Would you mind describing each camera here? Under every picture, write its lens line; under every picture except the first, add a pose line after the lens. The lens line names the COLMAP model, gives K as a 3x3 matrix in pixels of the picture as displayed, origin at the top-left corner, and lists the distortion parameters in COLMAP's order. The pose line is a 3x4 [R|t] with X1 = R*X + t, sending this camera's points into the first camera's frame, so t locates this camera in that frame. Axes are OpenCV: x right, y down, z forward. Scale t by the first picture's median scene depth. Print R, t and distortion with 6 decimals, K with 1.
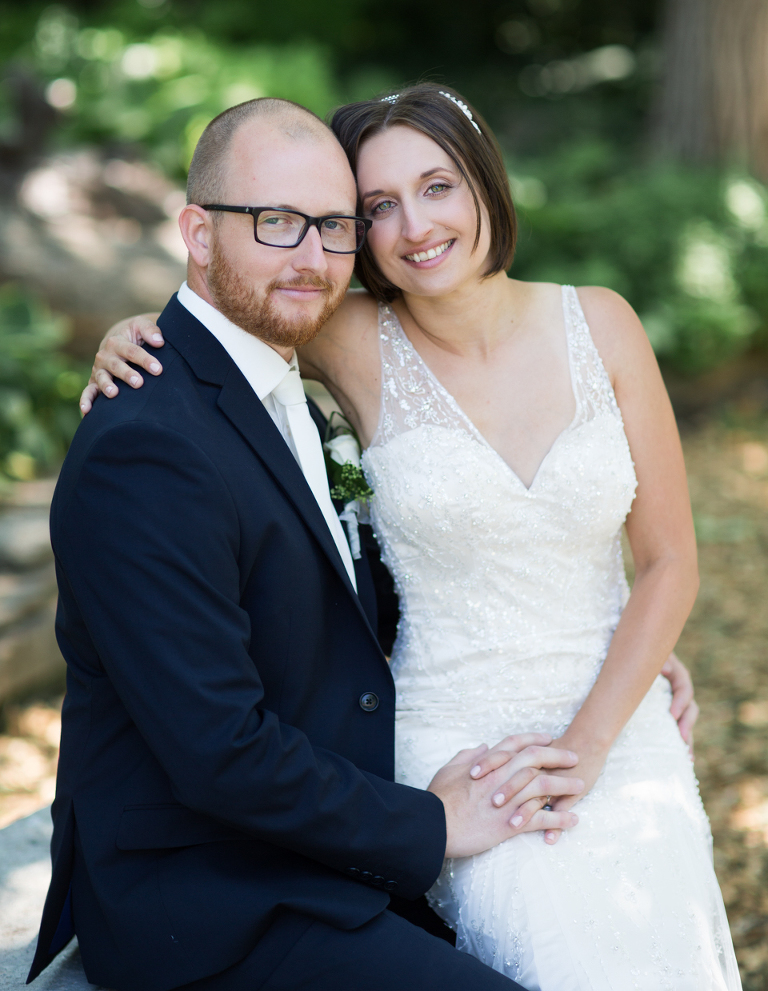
lens RADIAL K [[2431.0, 0, 383.0], [0, 2431.0, 494.4], [0, 0, 1]] dist [-0.025497, 0.000000]
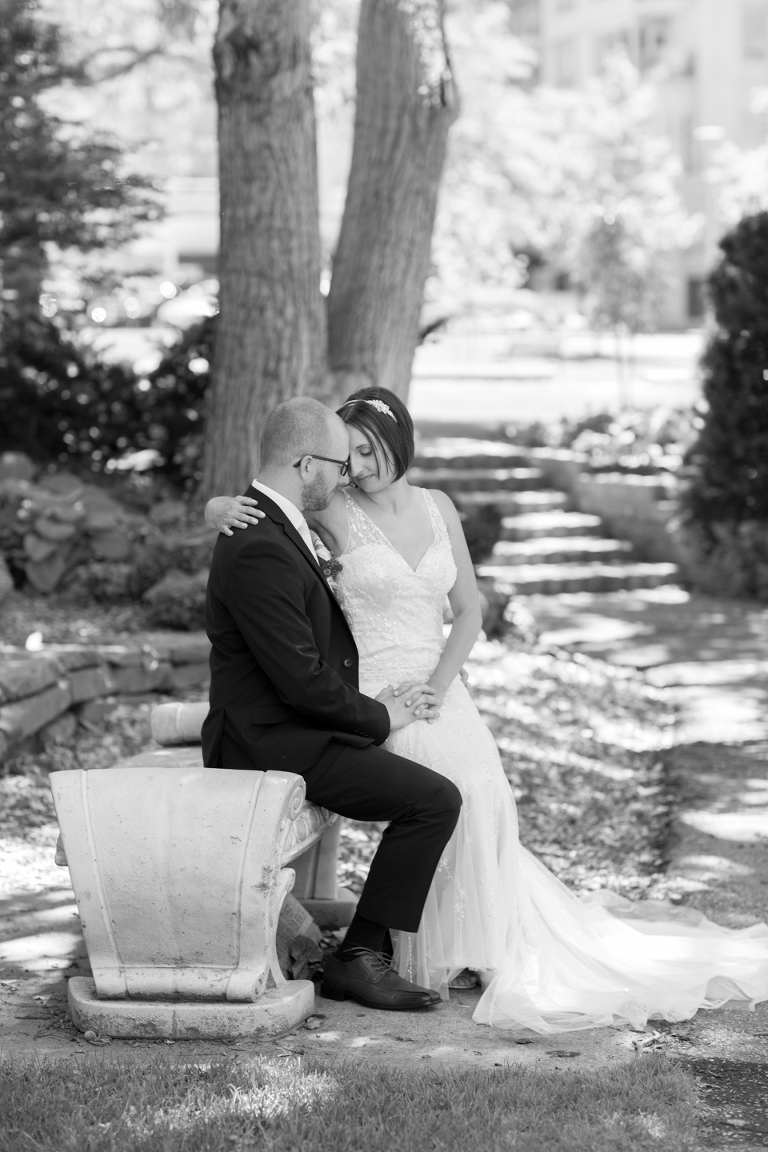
lens RADIAL K [[2821.7, 0, 384.4], [0, 2821.7, 576.2], [0, 0, 1]] dist [0.009740, 0.000000]
pose [[0.981019, 0.005303, 0.193838, -0.481000], [0.007057, 0.997988, -0.063016, 0.168333], [-0.193782, 0.063188, 0.979007, -1.583785]]
